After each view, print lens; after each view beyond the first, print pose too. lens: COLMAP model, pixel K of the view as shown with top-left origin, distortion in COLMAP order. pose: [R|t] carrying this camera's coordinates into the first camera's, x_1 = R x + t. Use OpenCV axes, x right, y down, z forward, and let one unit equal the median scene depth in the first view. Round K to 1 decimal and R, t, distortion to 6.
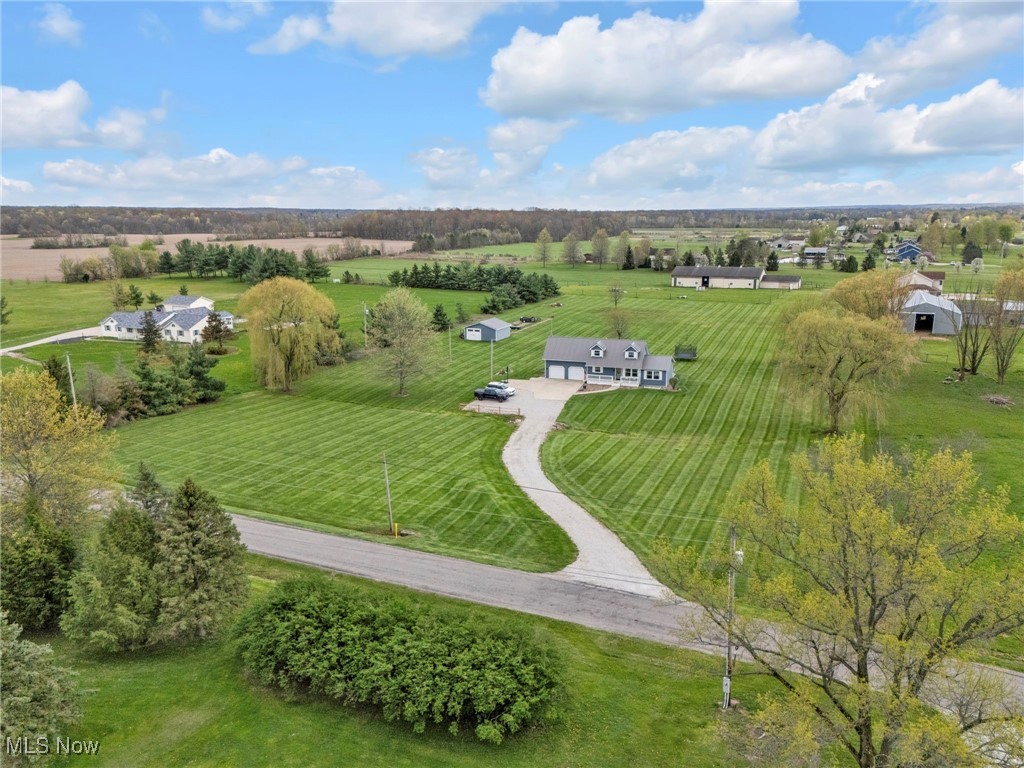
lens RADIAL K [[761.2, 0, 512.0], [0, 761.2, 384.0], [0, 0, 1]] dist [-0.004360, -0.003524]
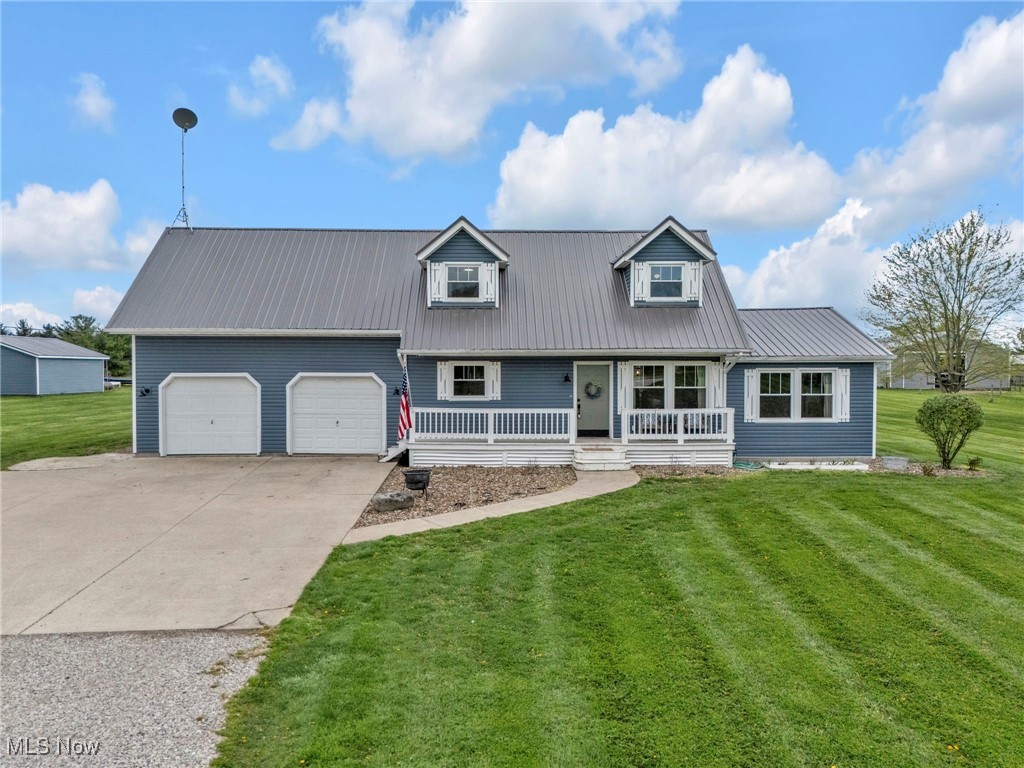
lens RADIAL K [[761.2, 0, 512.0], [0, 761.2, 384.0], [0, 0, 1]] dist [-0.004360, -0.003524]
pose [[0.932239, -0.009898, 0.361707, 0.062464], [0.065812, 0.987591, -0.142593, 0.006227], [-0.355808, 0.156735, 0.921322, 0.859711]]
